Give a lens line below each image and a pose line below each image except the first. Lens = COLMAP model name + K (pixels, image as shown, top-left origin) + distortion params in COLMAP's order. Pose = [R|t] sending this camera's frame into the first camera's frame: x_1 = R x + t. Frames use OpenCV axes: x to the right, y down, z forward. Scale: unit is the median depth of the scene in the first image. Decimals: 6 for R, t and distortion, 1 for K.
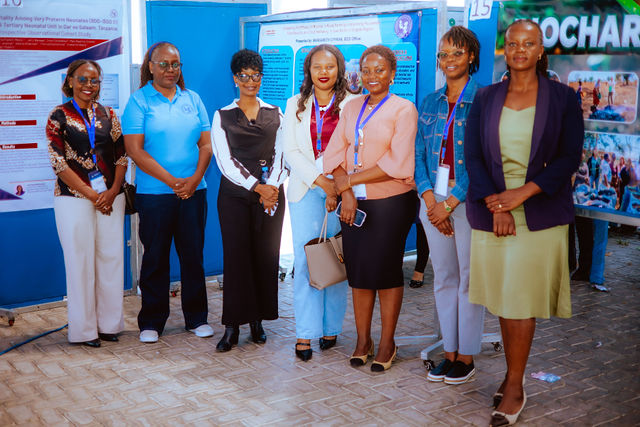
lens RADIAL K [[885.2, 0, 319.3], [0, 885.2, 216.8], [0, 0, 1]] dist [-0.001626, 0.000000]
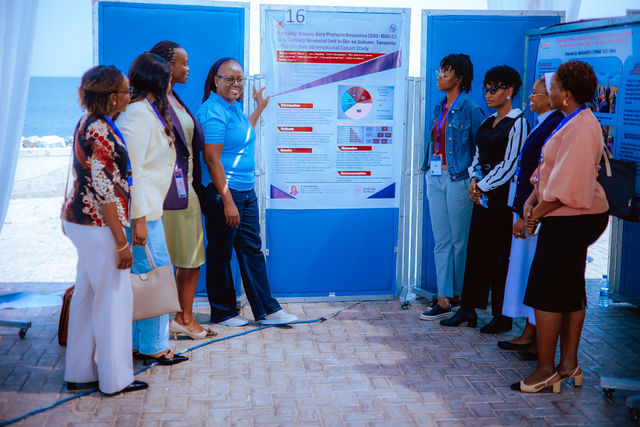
lens RADIAL K [[885.2, 0, 323.2], [0, 885.2, 214.3], [0, 0, 1]] dist [-0.001626, 0.000000]
pose [[0.882311, 0.080704, -0.463697, 0.230058], [-0.091471, 0.995807, -0.000734, -0.003581], [0.461694, 0.043062, 0.885994, 0.053793]]
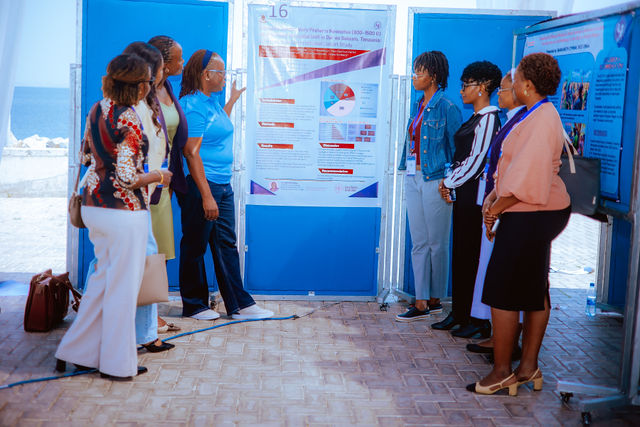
lens RADIAL K [[885.2, 0, 321.6], [0, 885.2, 213.4], [0, 0, 1]] dist [-0.001626, 0.000000]
pose [[0.851673, 0.096032, -0.515200, 0.309055], [-0.121120, 0.992521, -0.015219, 0.013519], [0.509885, 0.075363, 0.856935, 0.114990]]
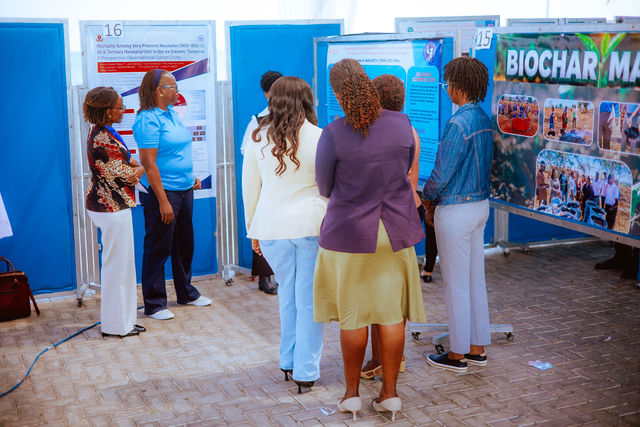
lens RADIAL K [[885.2, 0, 324.4], [0, 885.2, 213.3], [0, 0, 1]] dist [-0.001626, 0.000000]
pose [[0.982023, 0.019990, -0.187701, 0.178386], [-0.016997, 0.999702, 0.017539, -0.025261], [0.187996, -0.014034, 0.982070, -0.144059]]
